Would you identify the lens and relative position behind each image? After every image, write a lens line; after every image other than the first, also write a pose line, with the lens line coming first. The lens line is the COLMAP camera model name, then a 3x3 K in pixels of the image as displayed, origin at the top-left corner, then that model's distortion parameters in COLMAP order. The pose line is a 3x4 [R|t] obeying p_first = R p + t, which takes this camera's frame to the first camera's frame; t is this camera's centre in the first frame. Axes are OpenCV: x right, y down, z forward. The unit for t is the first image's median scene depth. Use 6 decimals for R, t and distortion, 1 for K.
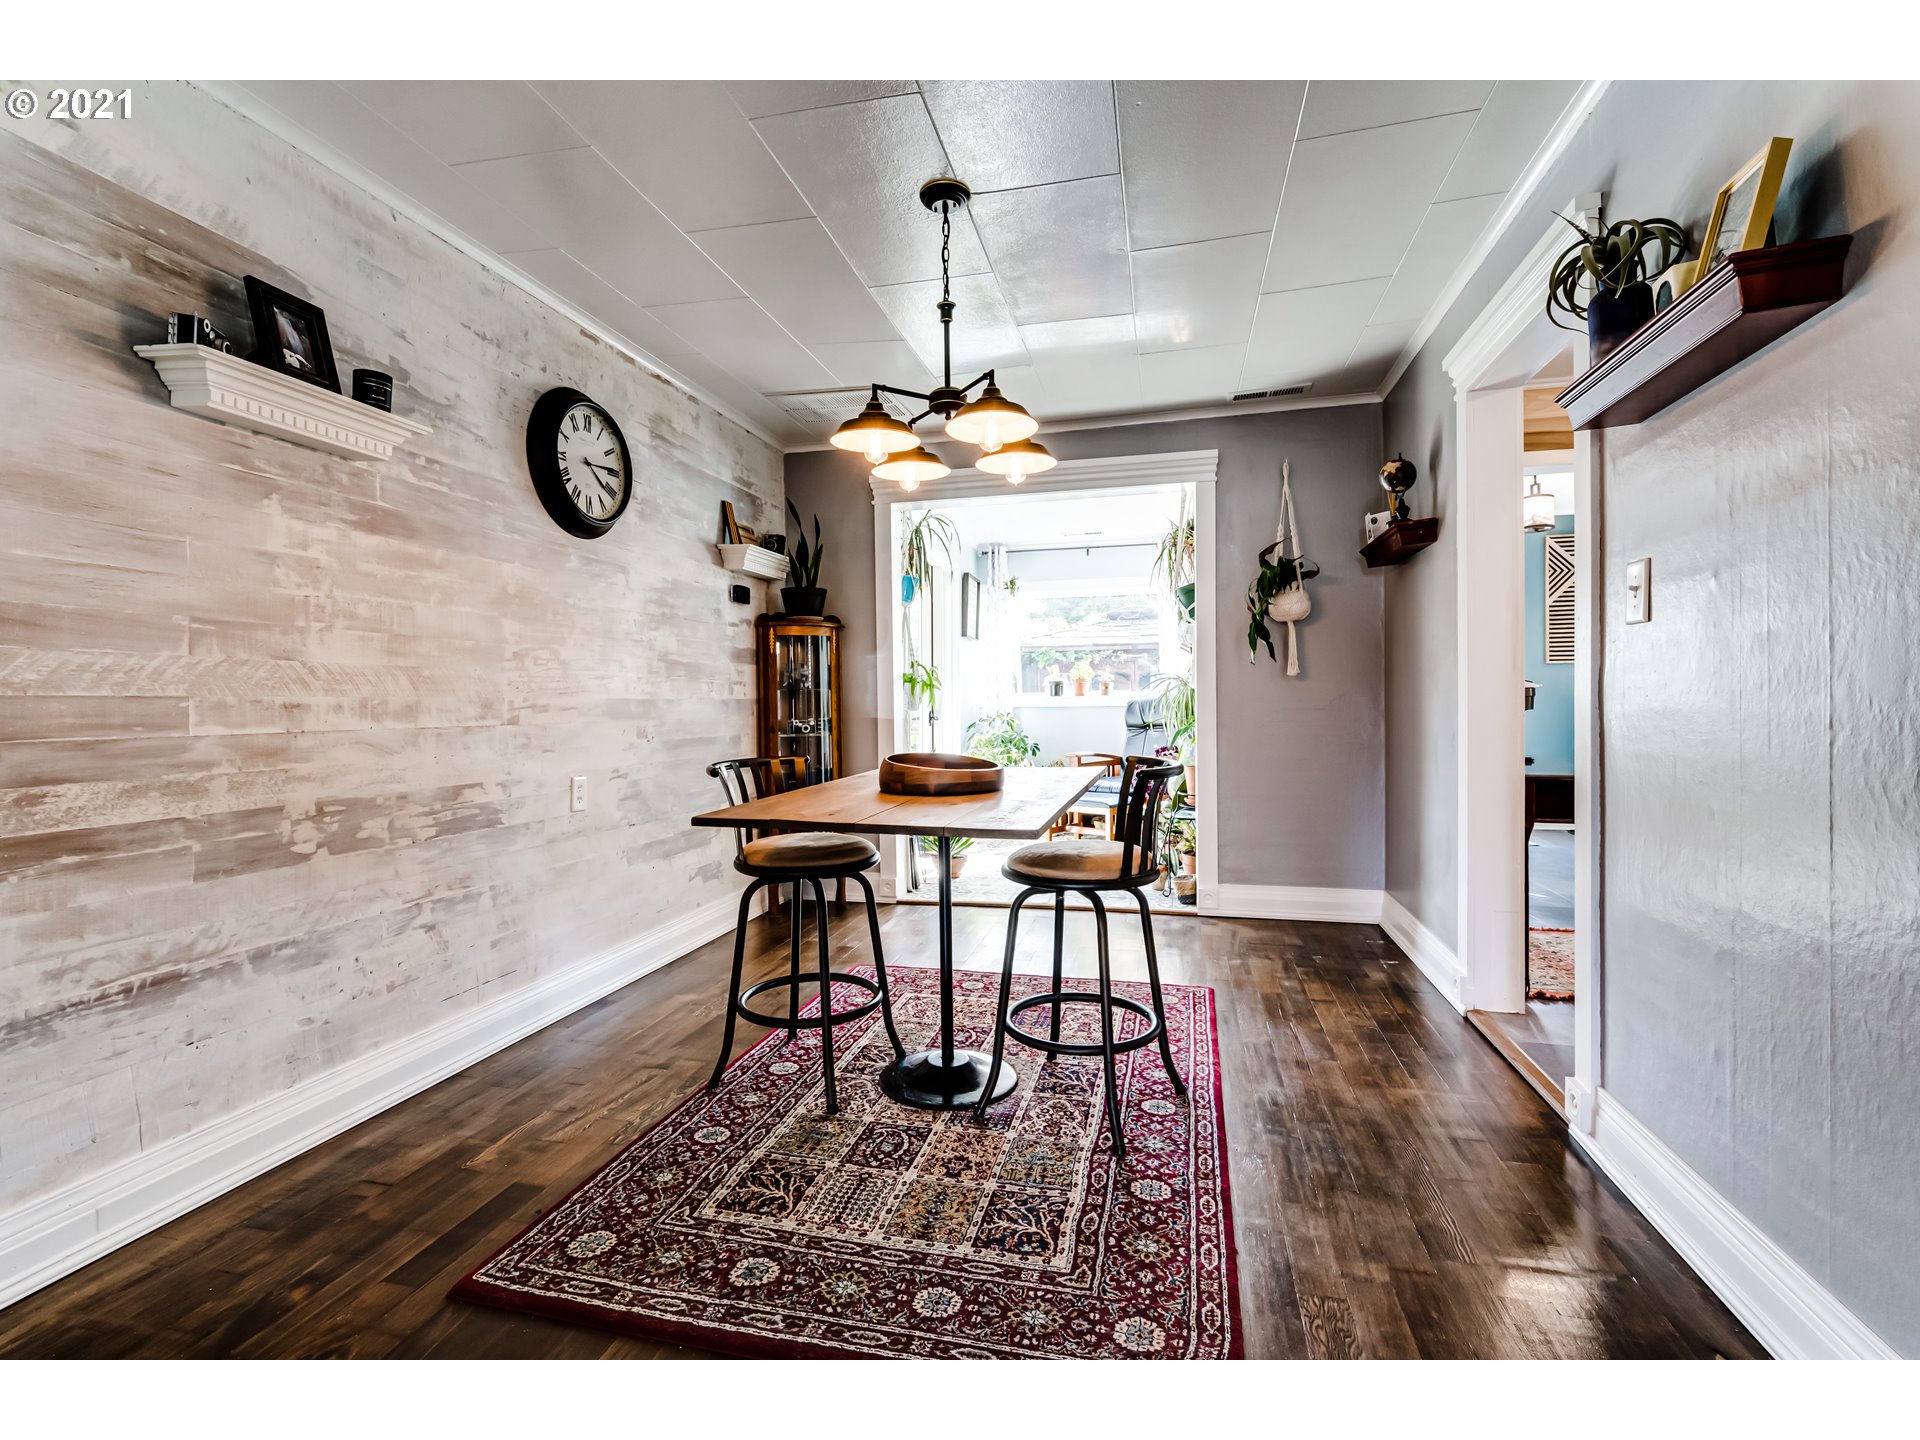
lens RADIAL K [[873.0, 0, 956.5], [0, 873.0, 707.3], [0, 0, 1]] dist [-0.010485, -0.000370]
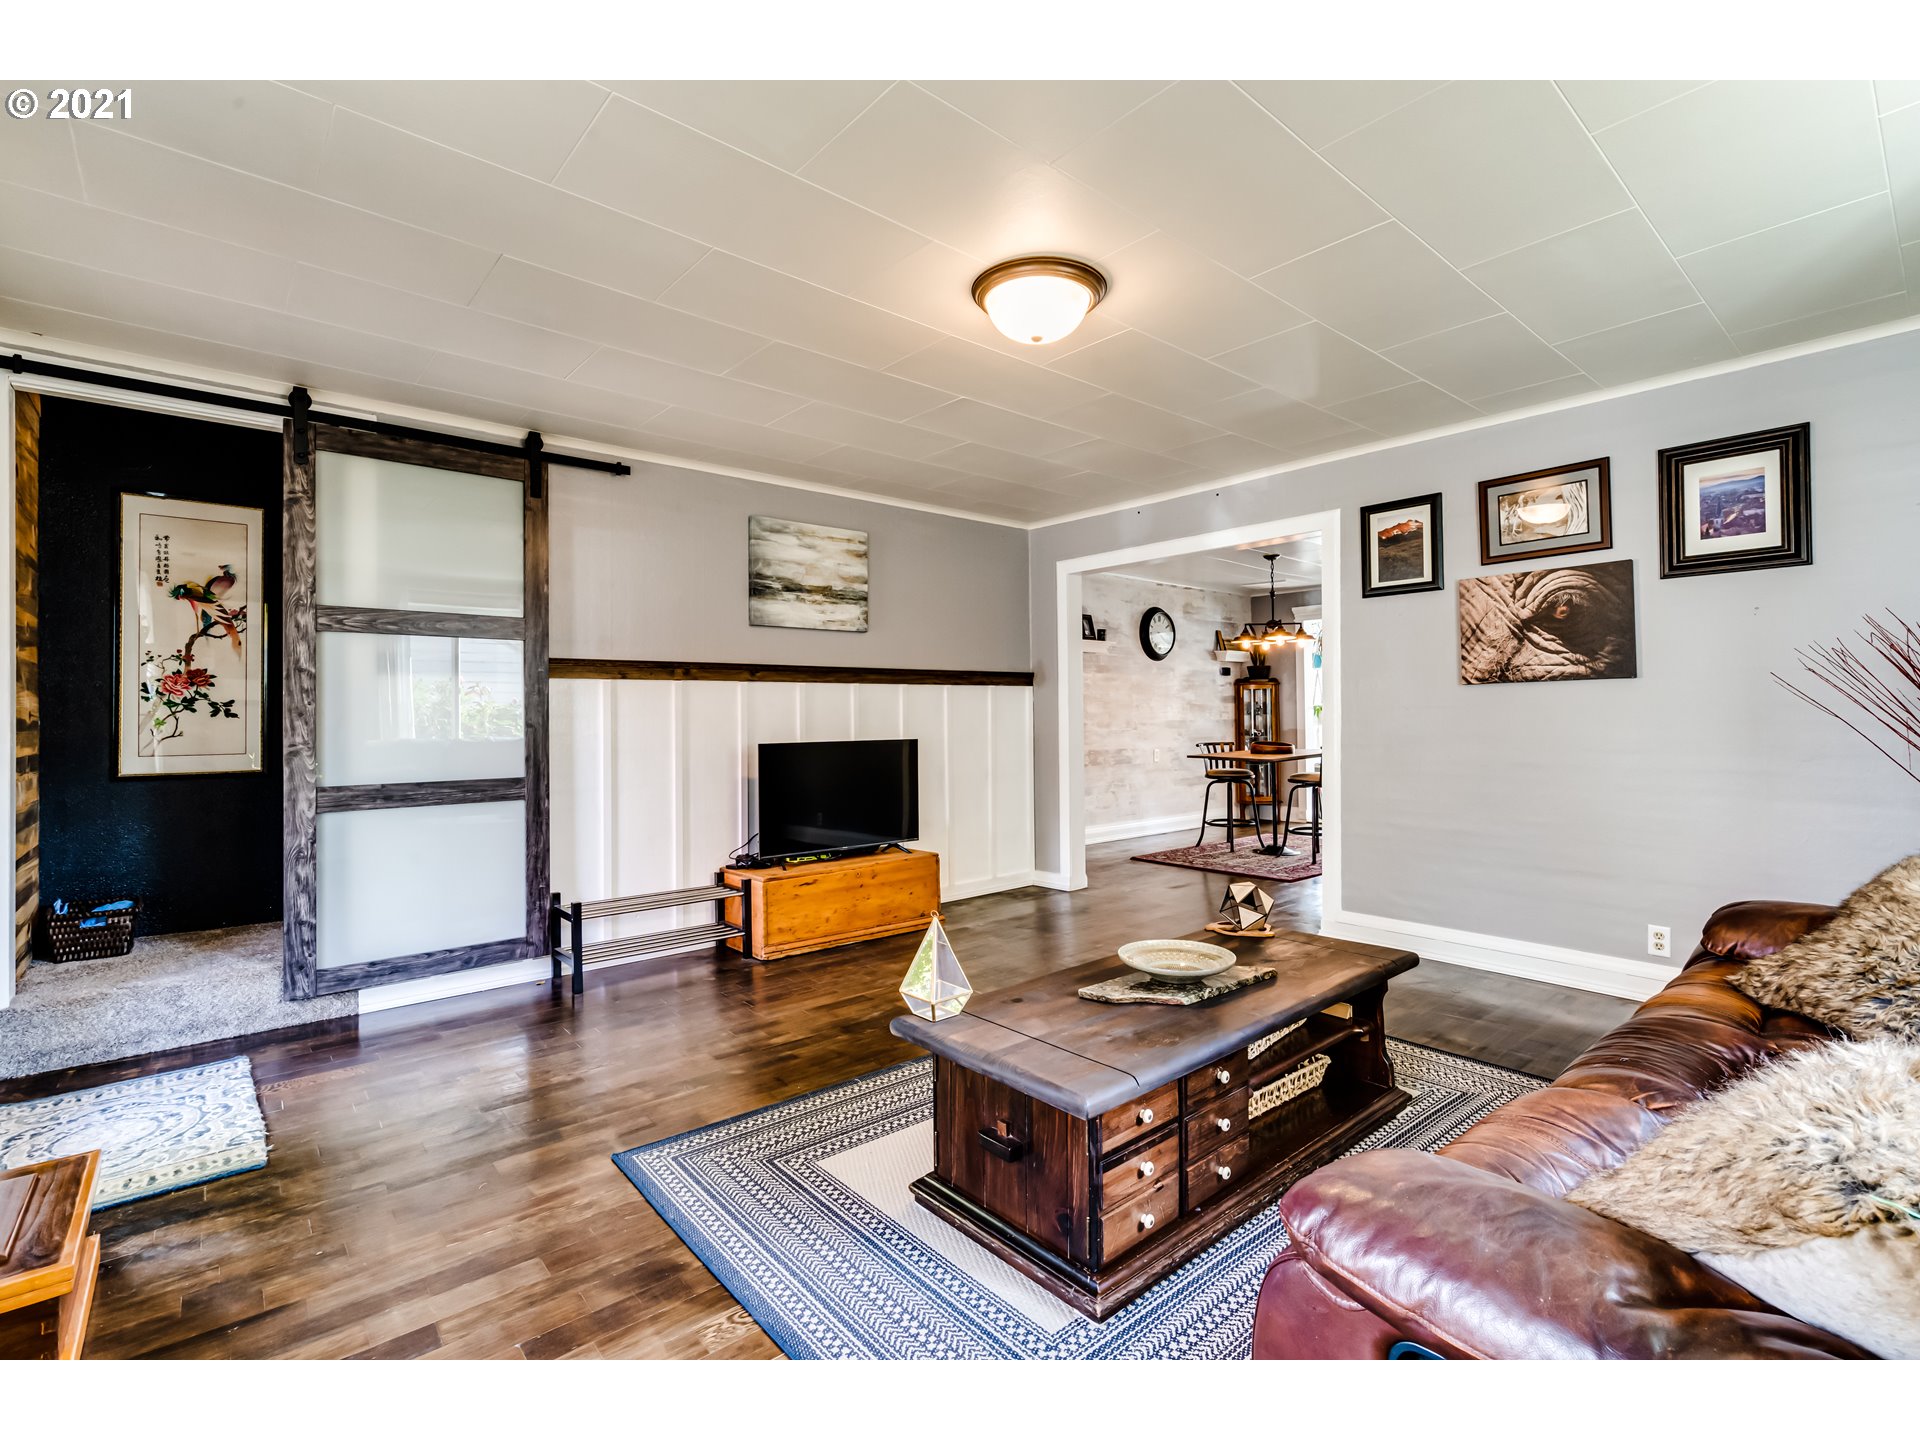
lens RADIAL K [[873.0, 0, 961.9], [0, 873.0, 713.2], [0, 0, 1]] dist [-0.010485, -0.000370]
pose [[0.815819, -0.000888, -0.578307, 0.595023], [-0.002020, 0.999988, -0.004385, -0.018429], [0.578304, 0.004745, 0.815808, -1.449323]]
